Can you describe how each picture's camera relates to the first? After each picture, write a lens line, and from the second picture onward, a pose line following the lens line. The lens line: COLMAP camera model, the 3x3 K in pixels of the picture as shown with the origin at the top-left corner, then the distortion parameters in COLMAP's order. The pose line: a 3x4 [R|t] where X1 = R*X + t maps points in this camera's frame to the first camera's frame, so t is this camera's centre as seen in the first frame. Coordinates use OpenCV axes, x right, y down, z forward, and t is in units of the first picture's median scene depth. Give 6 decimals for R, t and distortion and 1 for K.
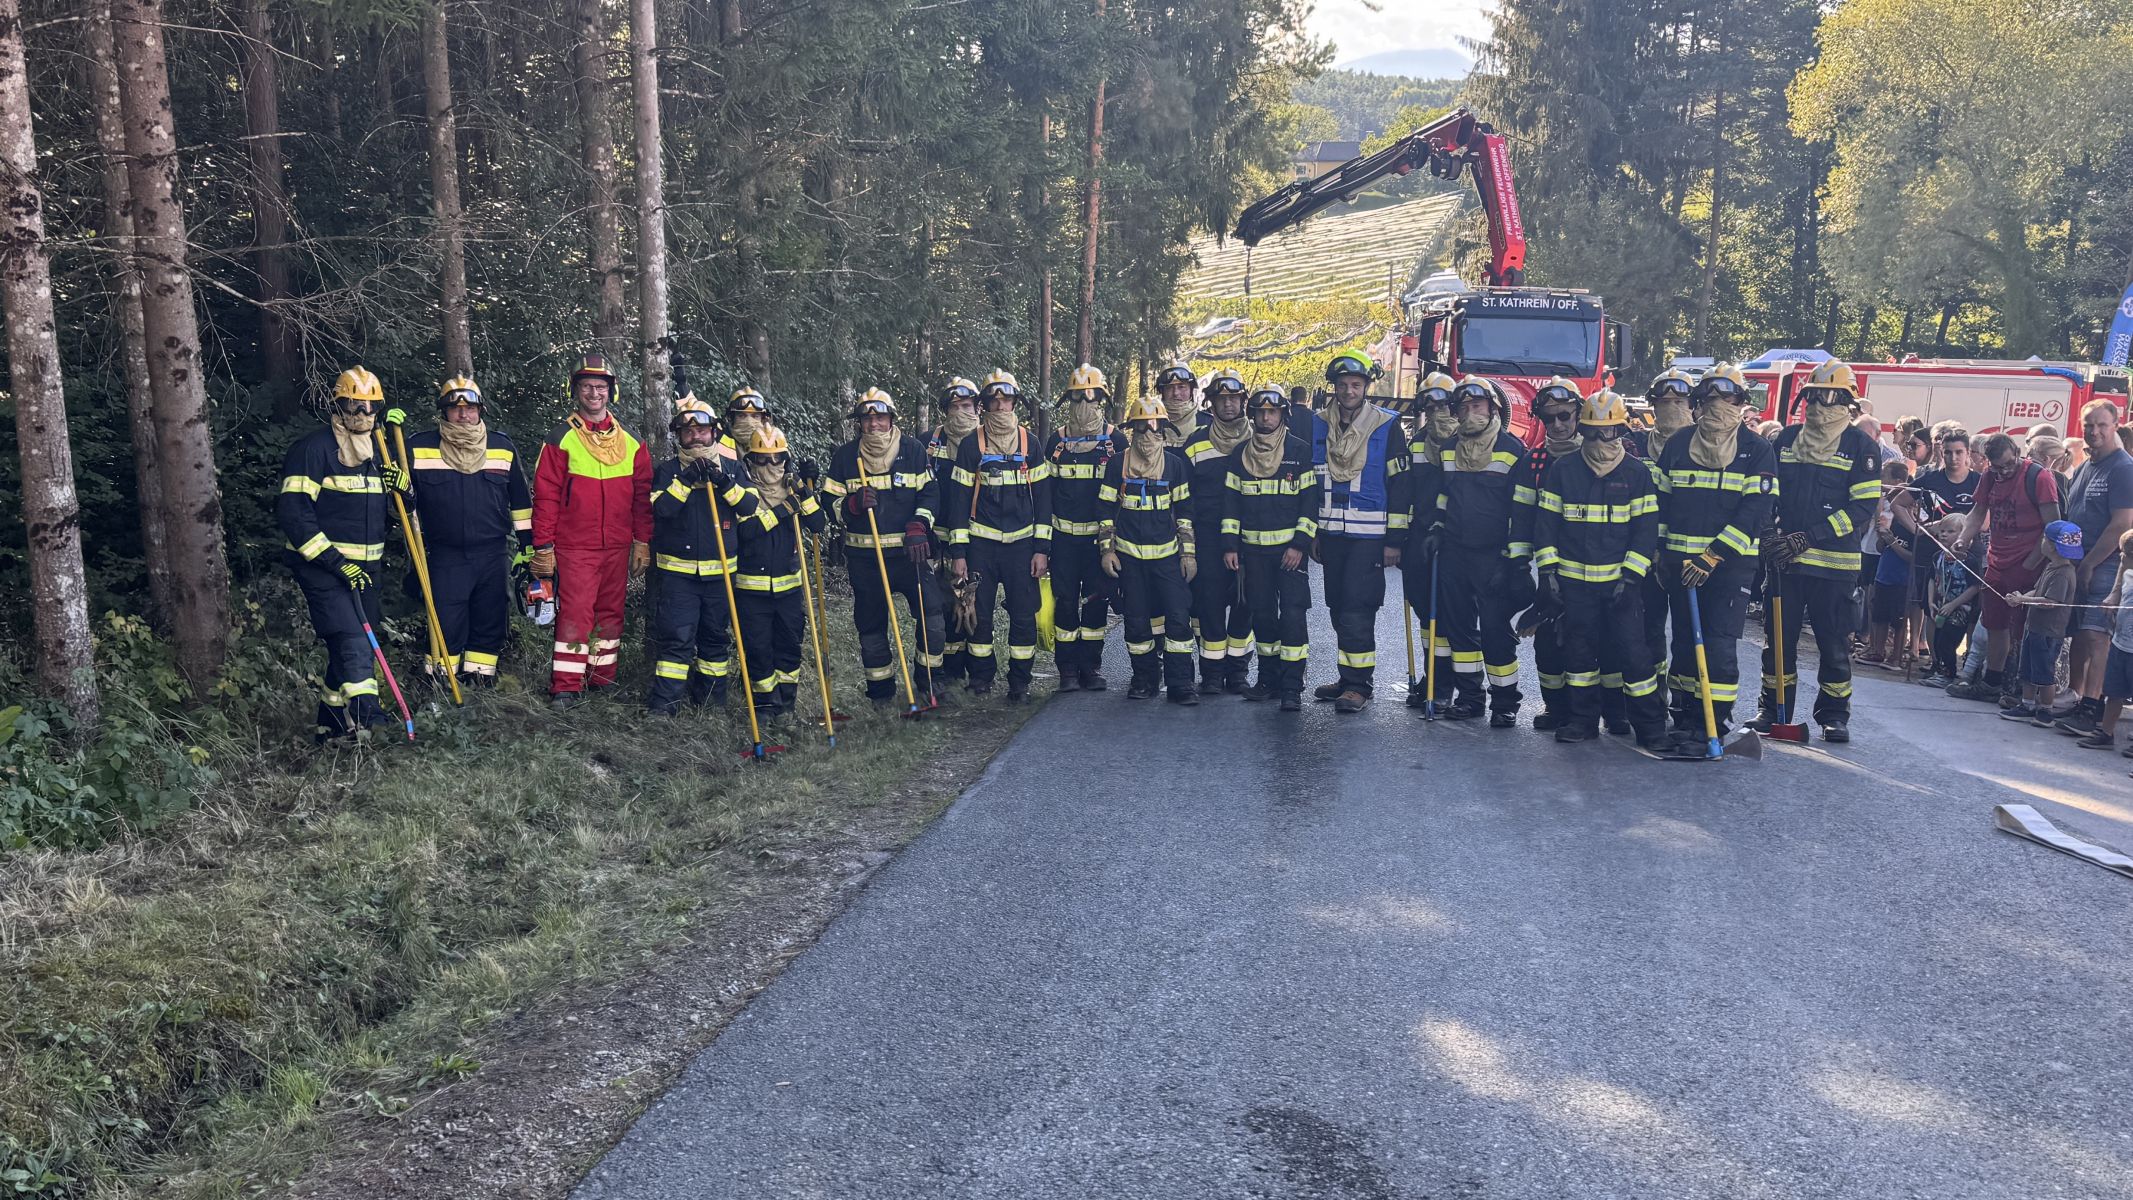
lens RADIAL K [[1968.8, 0, 1066.5], [0, 1968.8, 600.0], [0, 0, 1]] dist [0.180954, -0.297399]
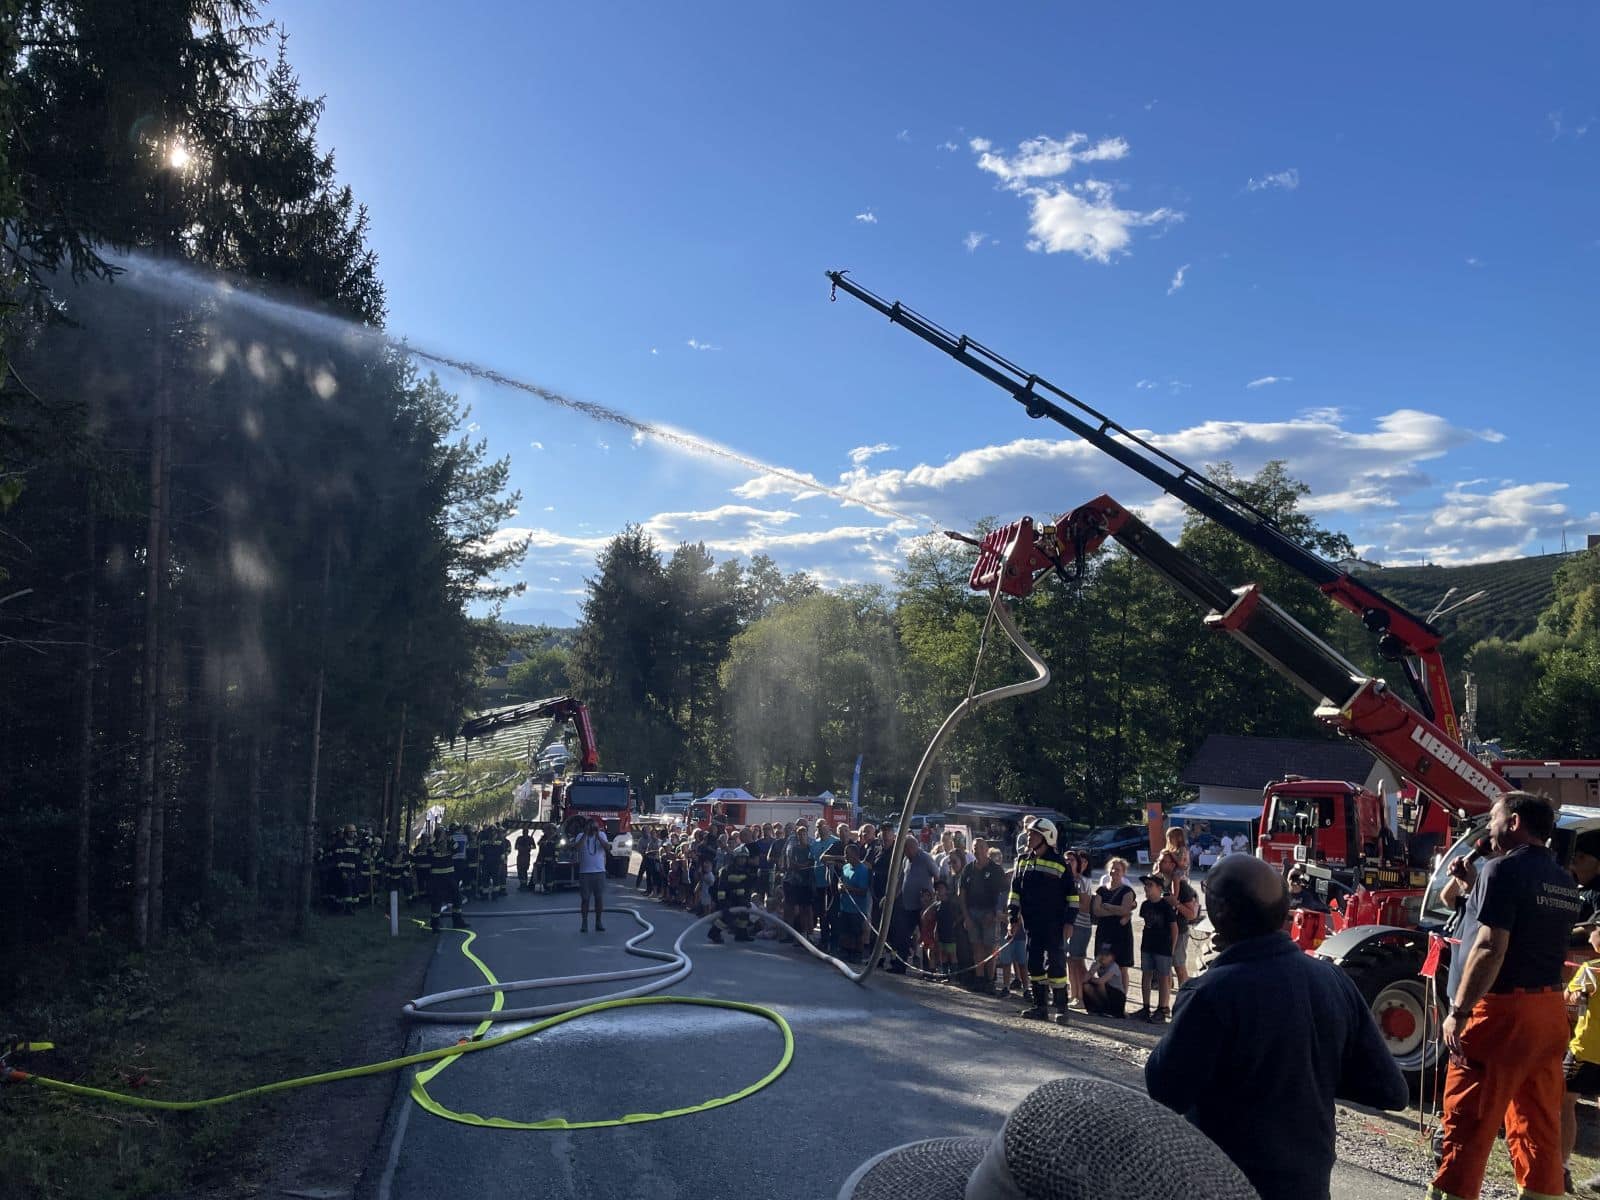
lens RADIAL K [[1192.7, 0, 800.0], [0, 1192.7, 600.0], [0, 0, 1]] dist [0.085402, 0.000204]
pose [[0.927165, 0.039003, 0.372617, -0.042549], [0.064204, 0.963312, -0.260590, 0.016181], [-0.369110, 0.265533, 0.890646, -0.205974]]
